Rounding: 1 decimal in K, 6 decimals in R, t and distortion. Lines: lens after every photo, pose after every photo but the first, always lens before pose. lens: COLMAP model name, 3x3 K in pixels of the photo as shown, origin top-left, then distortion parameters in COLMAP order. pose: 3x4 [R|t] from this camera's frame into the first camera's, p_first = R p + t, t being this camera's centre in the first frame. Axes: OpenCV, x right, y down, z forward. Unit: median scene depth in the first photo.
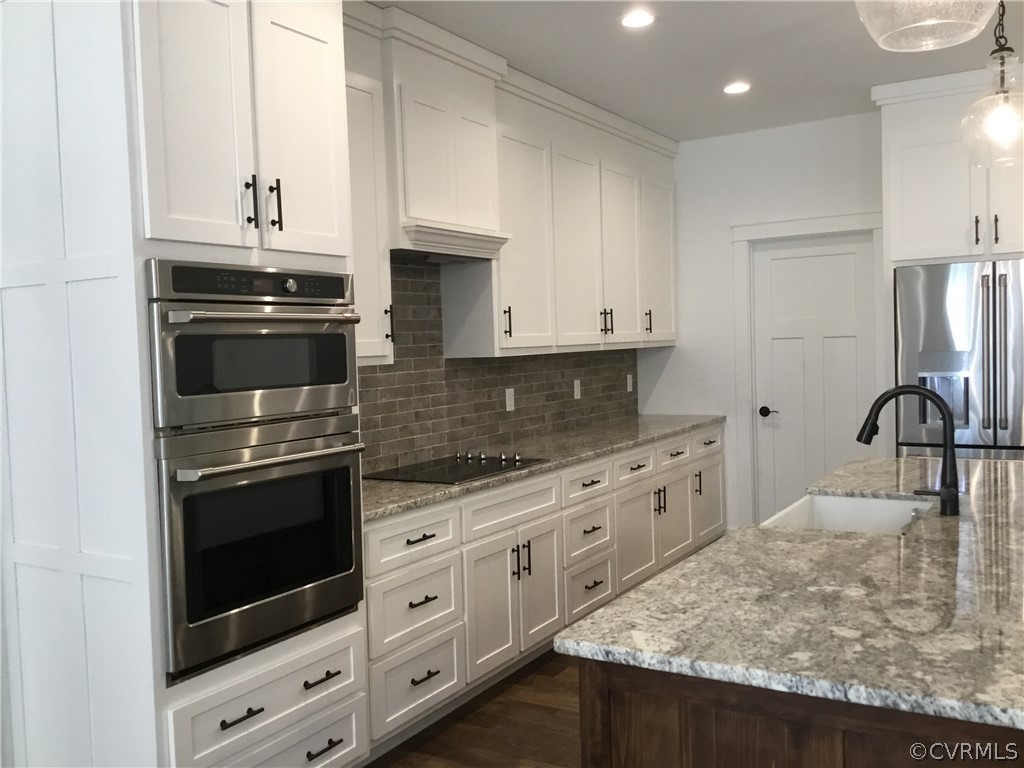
lens RADIAL K [[927.1, 0, 512.0], [0, 927.1, 384.0], [0, 0, 1]] dist [0.107671, -0.184139]
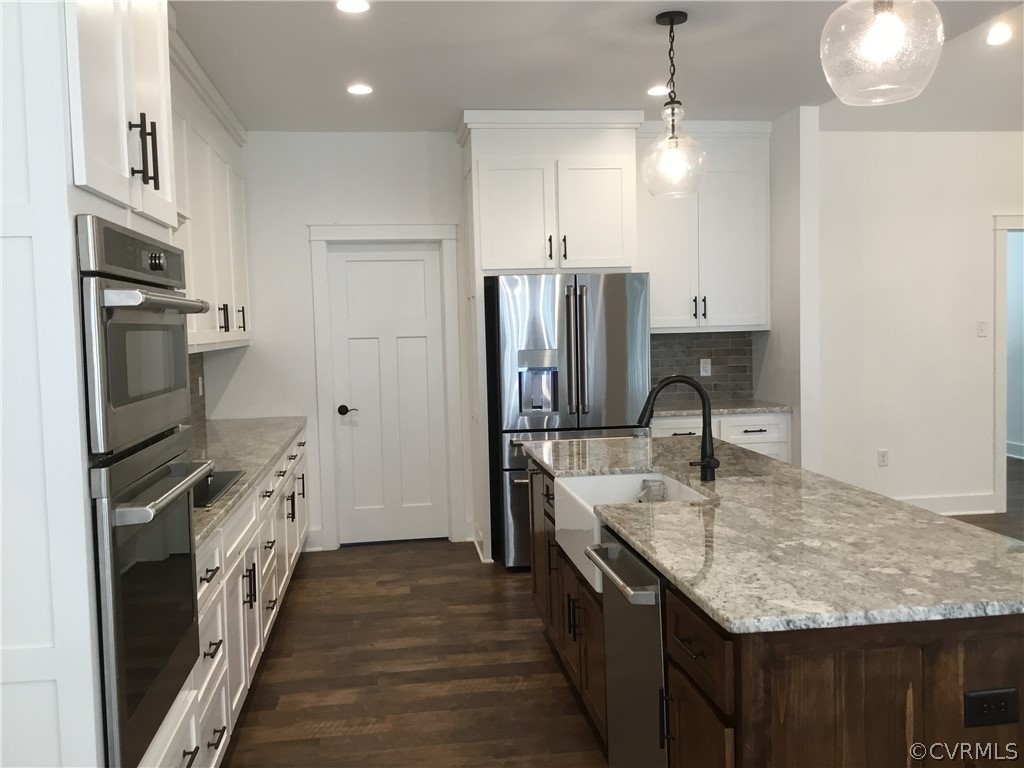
lens RADIAL K [[924.9, 0, 509.1], [0, 924.9, 385.1], [0, 0, 1]] dist [0.097278, -0.173099]
pose [[0.781926, -0.027064, 0.622784, -0.552161], [0.028115, 0.999572, 0.008139, -0.002138], [-0.622737, 0.011145, 0.782352, 0.241162]]
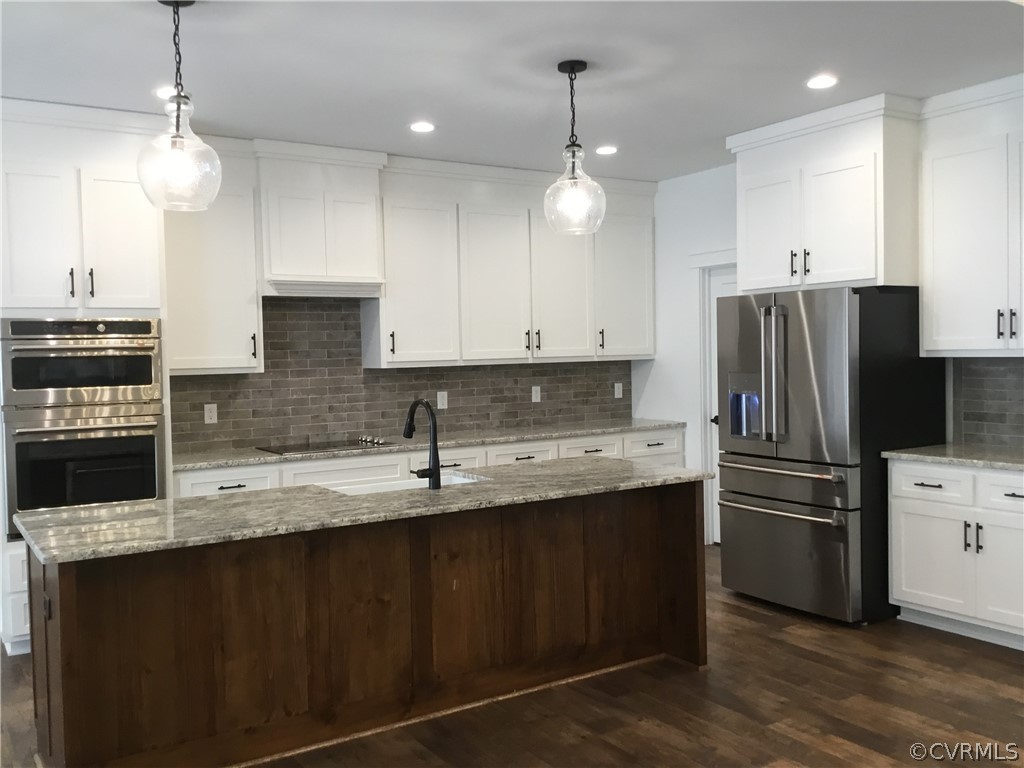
lens RADIAL K [[927.1, 0, 512.0], [0, 927.1, 384.0], [0, 0, 1]] dist [0.107671, -0.184139]
pose [[0.901331, 0.030498, -0.432056, 1.345102], [-0.028533, 0.999532, 0.011031, -0.047668], [0.432191, 0.002385, 0.901779, -0.273759]]
